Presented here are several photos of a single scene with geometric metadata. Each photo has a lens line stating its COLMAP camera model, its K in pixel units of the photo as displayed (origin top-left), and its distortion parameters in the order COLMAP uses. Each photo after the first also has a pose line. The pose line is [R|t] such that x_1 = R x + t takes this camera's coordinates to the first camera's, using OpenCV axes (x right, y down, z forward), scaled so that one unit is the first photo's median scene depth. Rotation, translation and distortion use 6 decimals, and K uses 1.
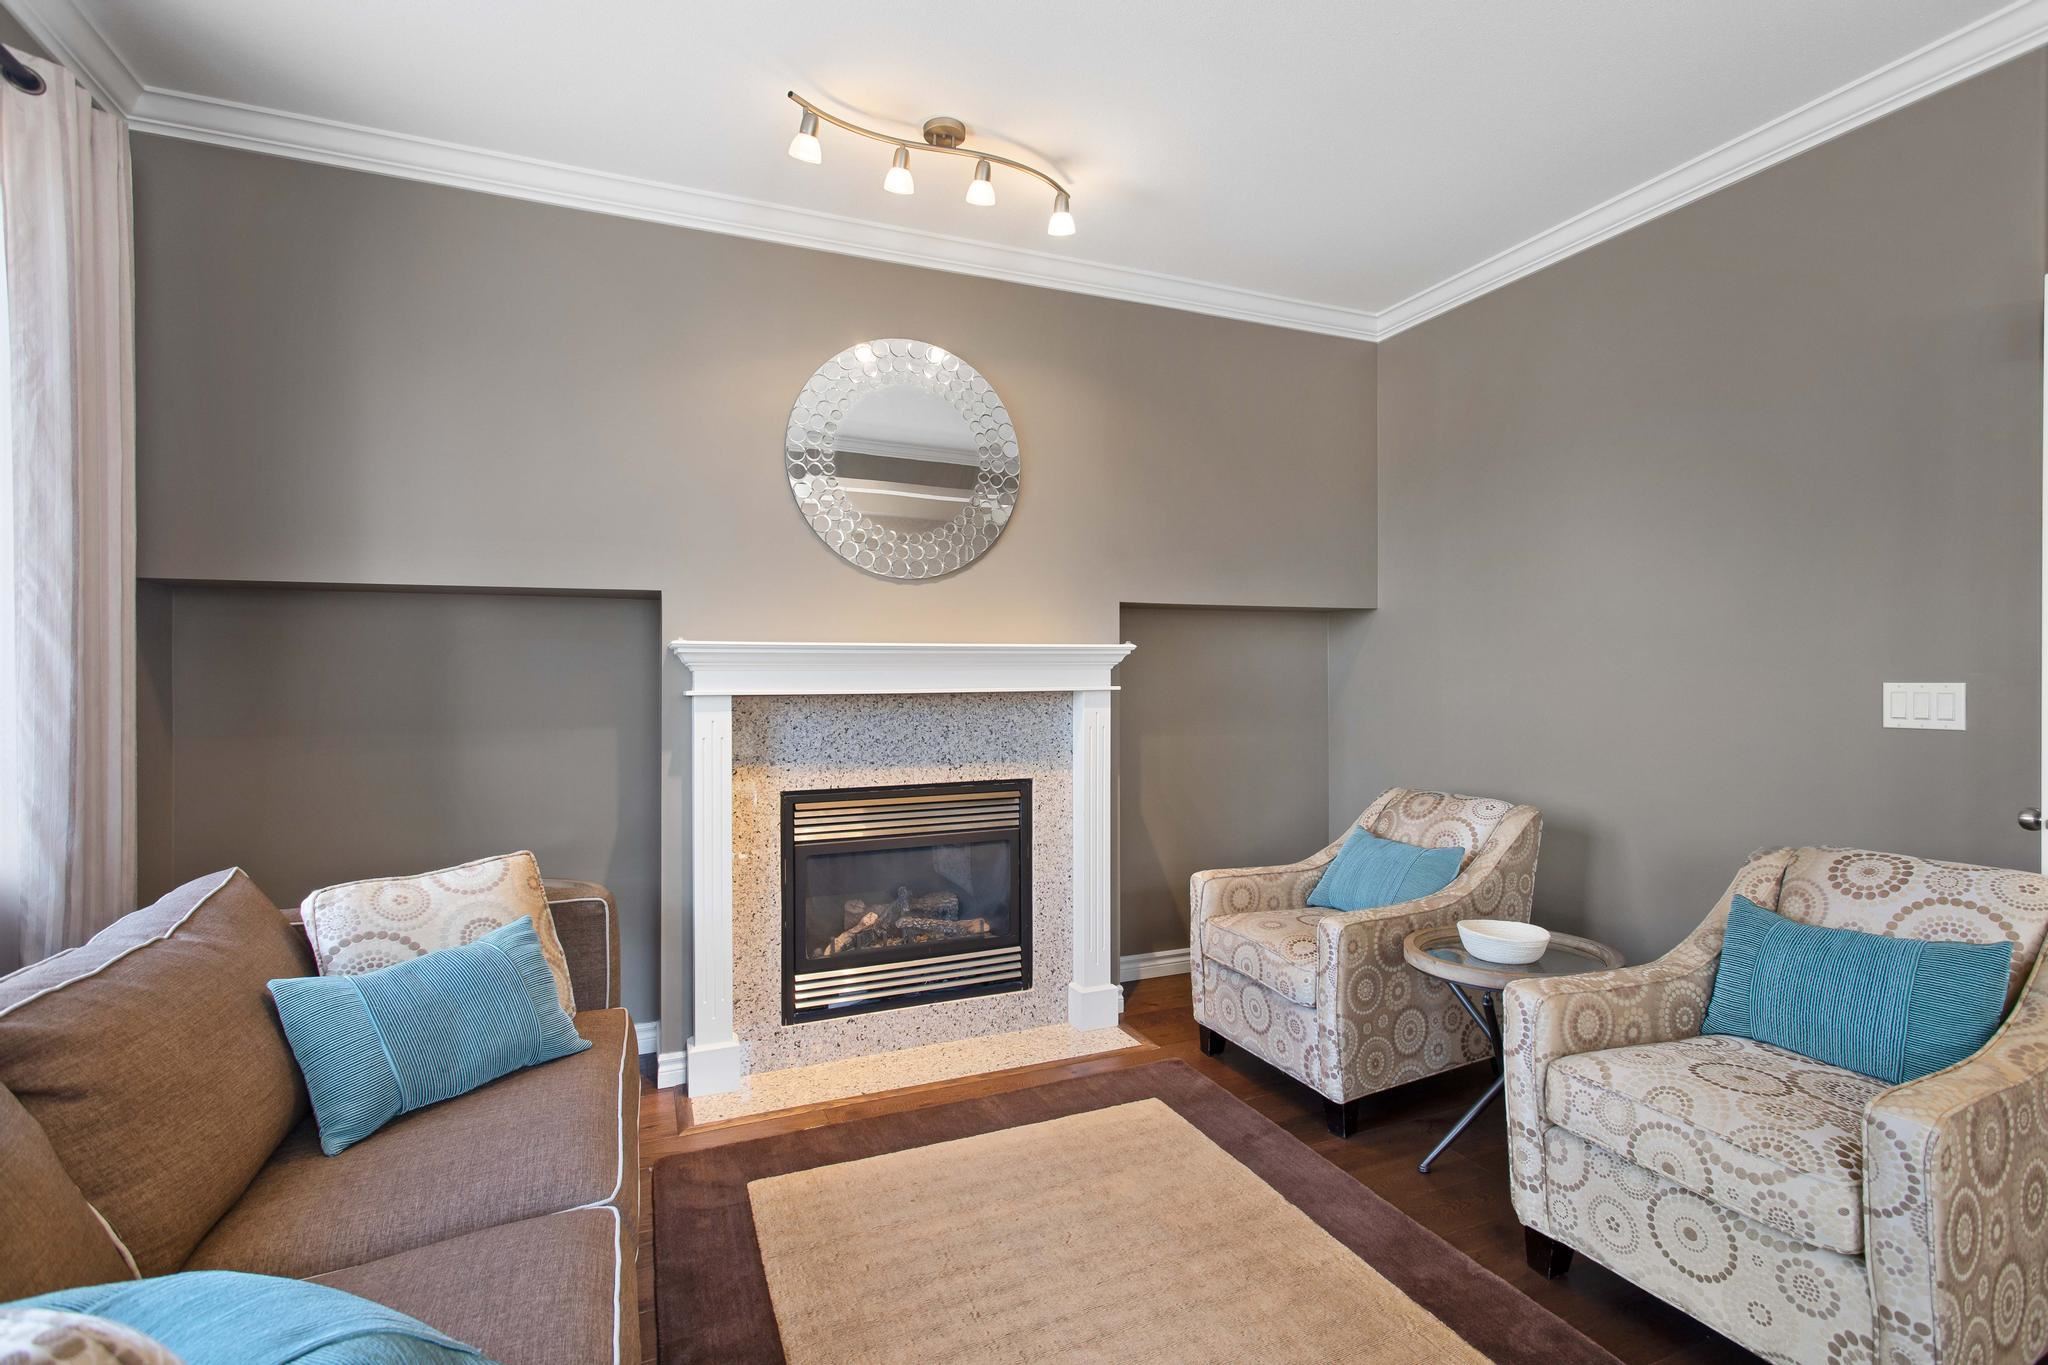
lens RADIAL K [[970.0, 0, 1026.6], [0, 970.0, 673.3], [0, 0, 1]] dist [-0.001453, 0.001450]
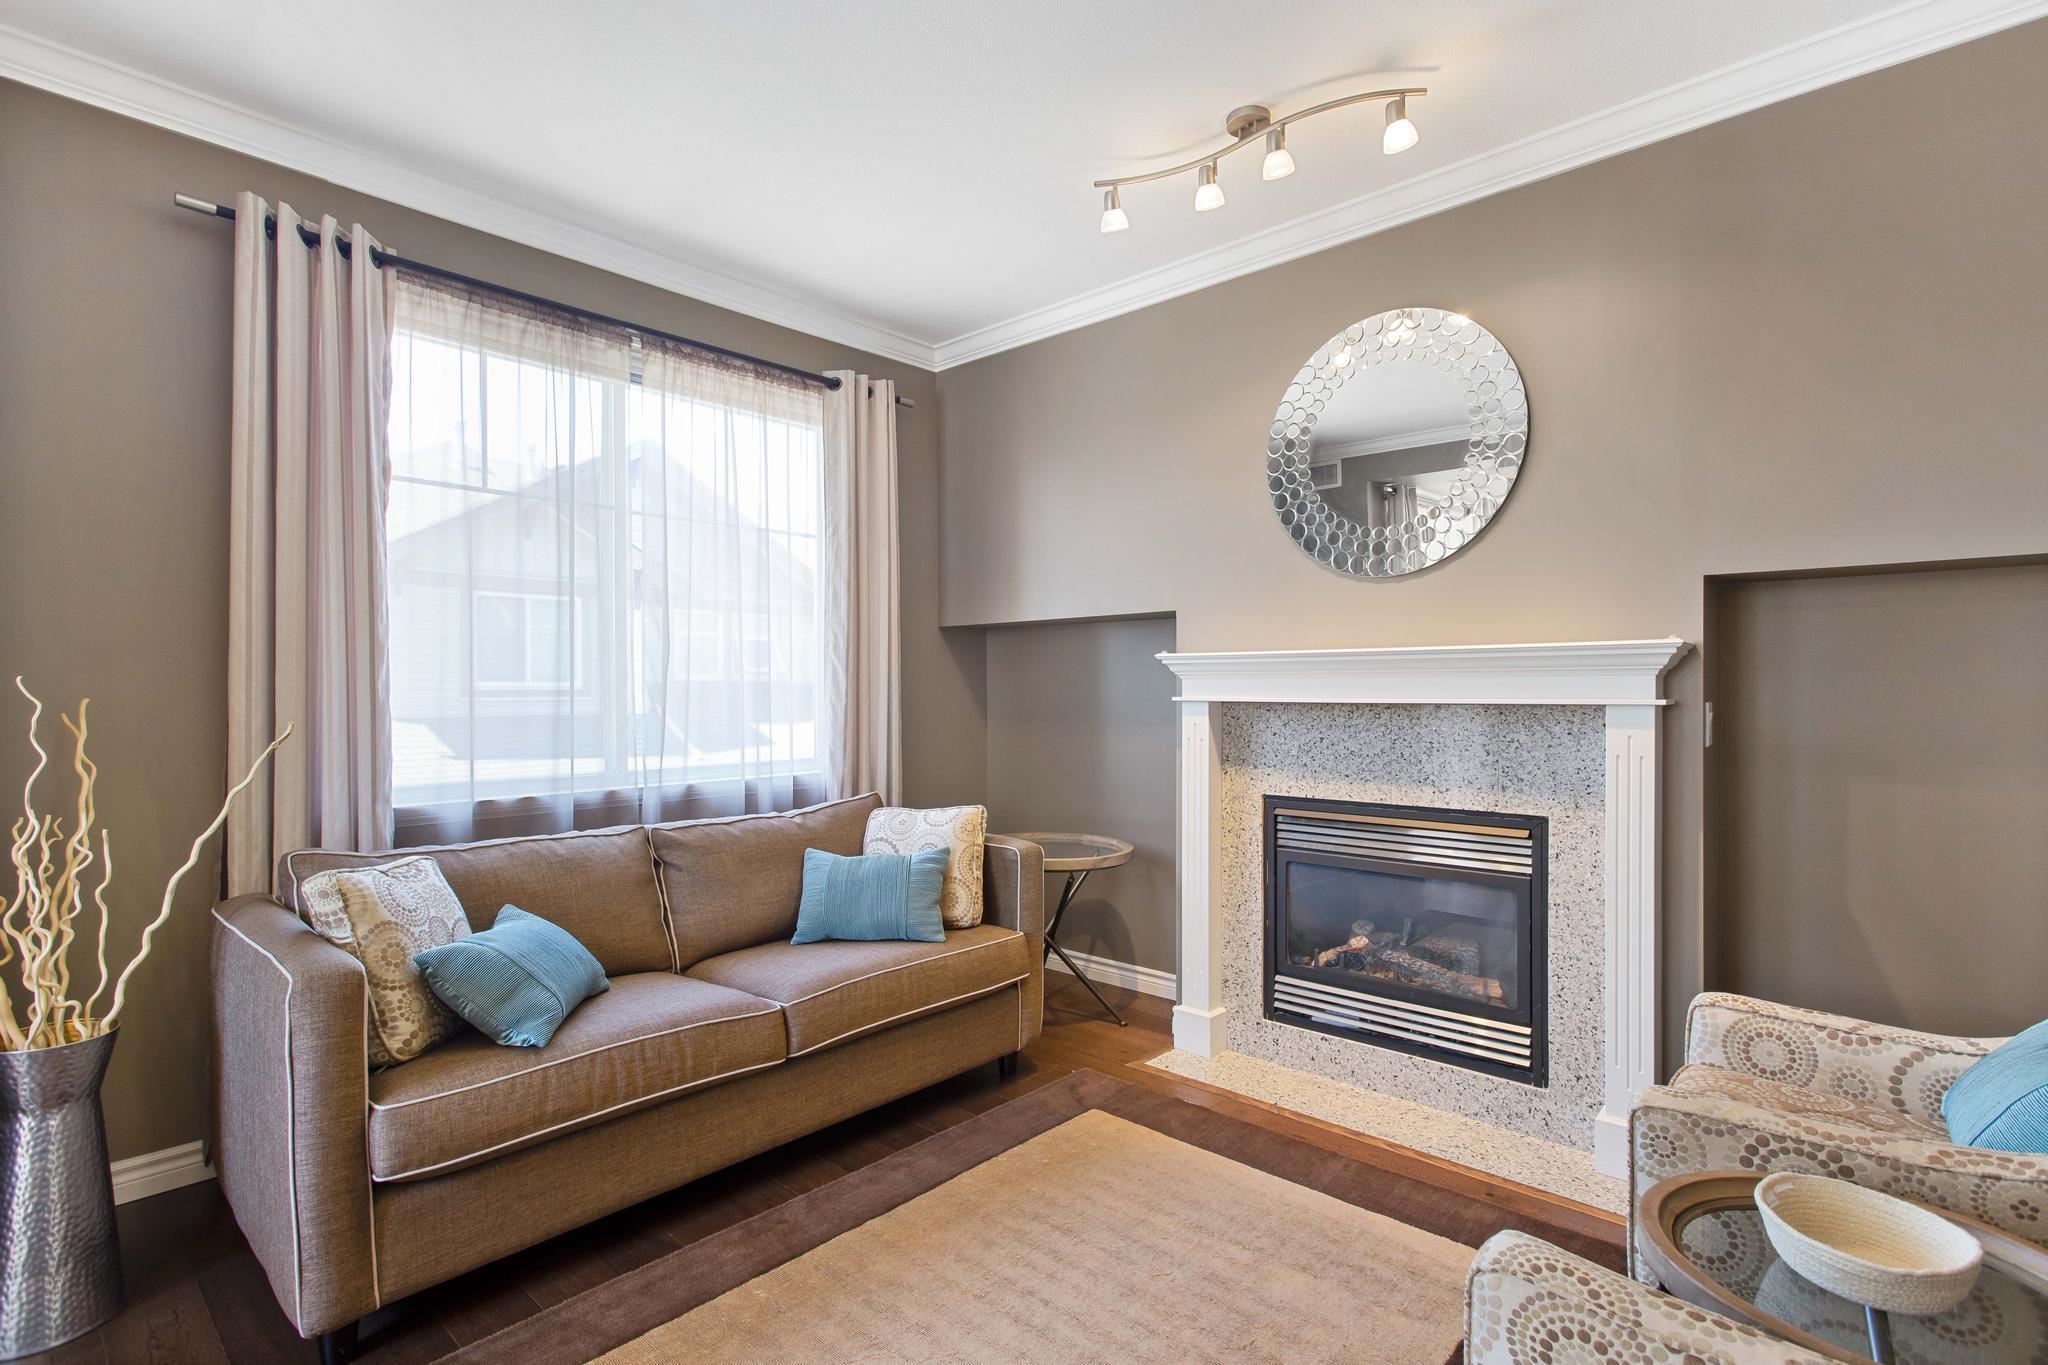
lens RADIAL K [[970.0, 0, 1025.2], [0, 970.0, 681.4], [0, 0, 1]] dist [-0.001453, 0.001450]
pose [[0.412214, -0.000892, -0.911087, 0.581607], [0.002734, 0.999996, 0.000258, -0.000920], [0.911083, -0.002597, 0.412214, 0.328659]]
